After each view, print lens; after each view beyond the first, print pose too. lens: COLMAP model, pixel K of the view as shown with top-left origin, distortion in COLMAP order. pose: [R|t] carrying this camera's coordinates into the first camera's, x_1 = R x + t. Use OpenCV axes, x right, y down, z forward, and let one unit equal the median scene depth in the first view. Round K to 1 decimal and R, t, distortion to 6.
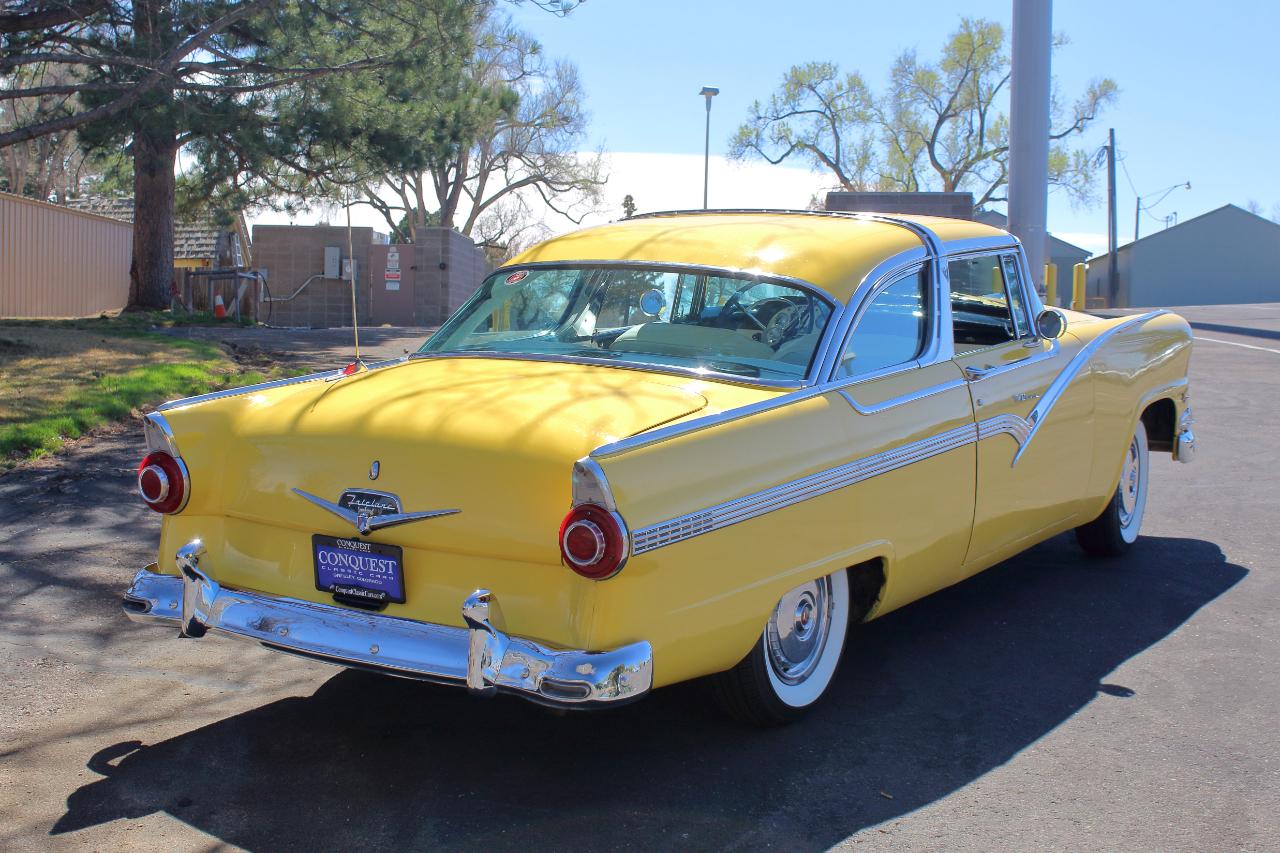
lens RADIAL K [[1679.0, 0, 657.7], [0, 1679.0, 430.5], [0, 0, 1]] dist [-0.047637, 0.013748]
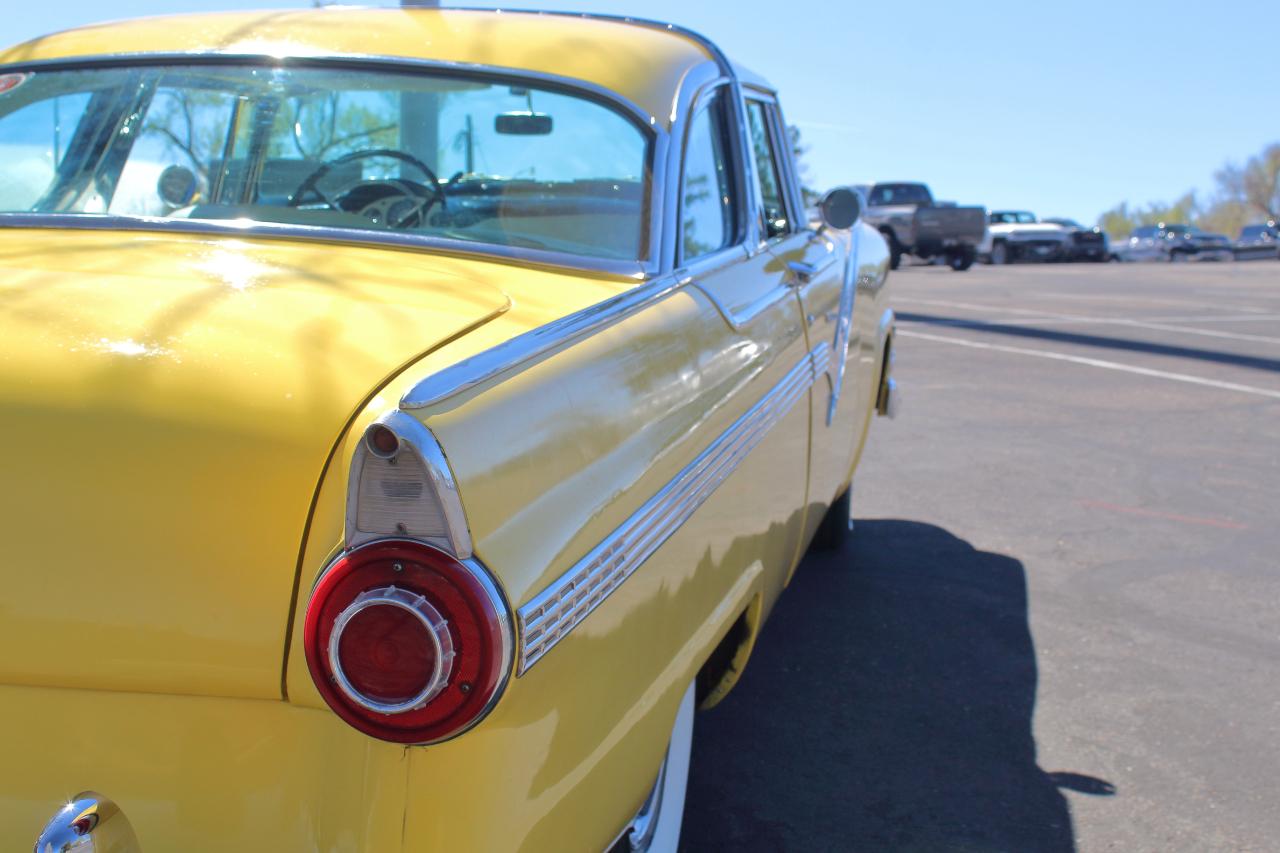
lens RADIAL K [[1654.5, 0, 607.9], [0, 1654.5, 426.9], [0, 0, 1]] dist [-0.025144, -0.005196]
pose [[0.939927, -0.031405, 0.339928, -0.095617], [0.028060, 0.999497, 0.014751, 0.012589], [-0.340220, -0.004327, 0.940336, 0.529463]]
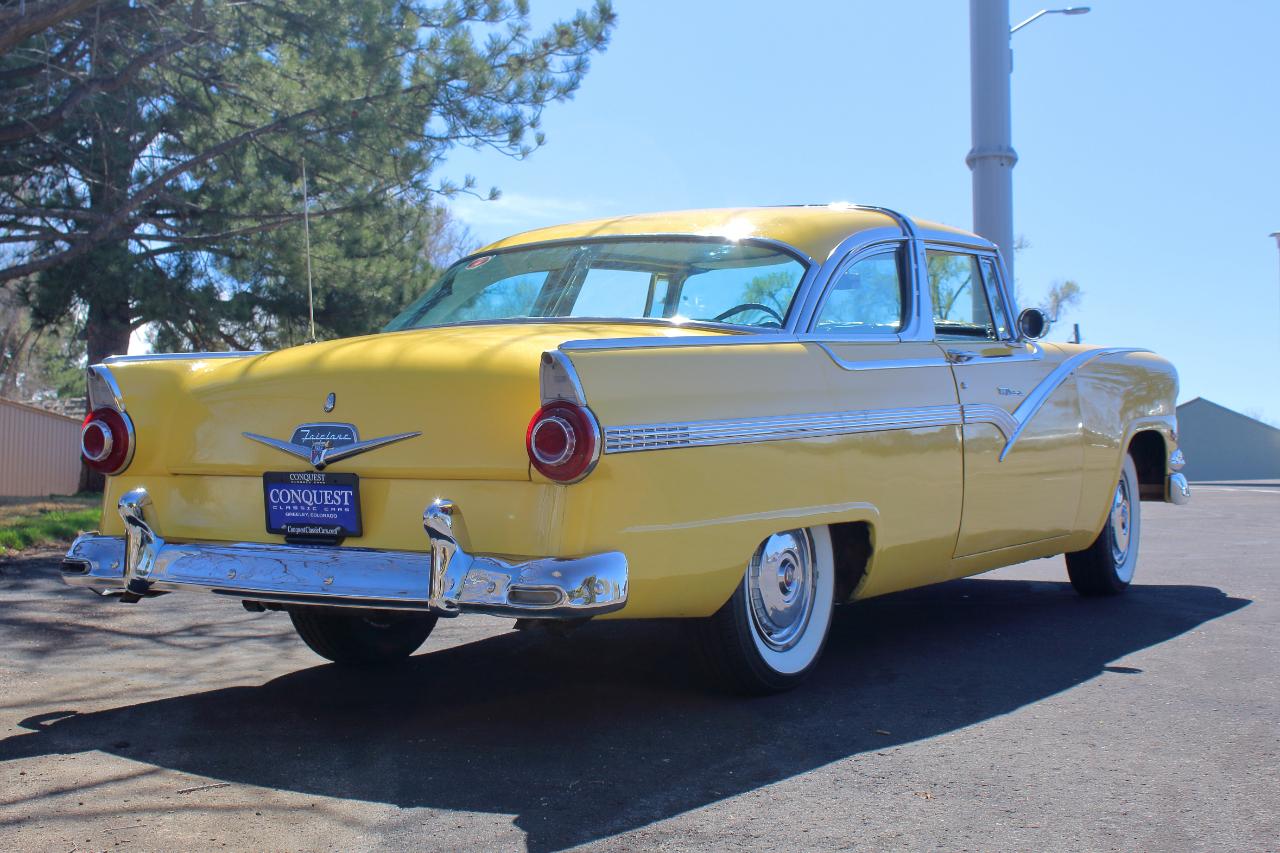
lens RADIAL K [[1719.8, 0, 618.6], [0, 1719.8, 430.3], [0, 0, 1]] dist [-0.057976, 0.037776]
pose [[0.999887, -0.015038, 0.000024, -0.005776], [0.014927, 0.992296, -0.122989, 0.145453], [0.001826, 0.122975, 0.992408, 0.037215]]
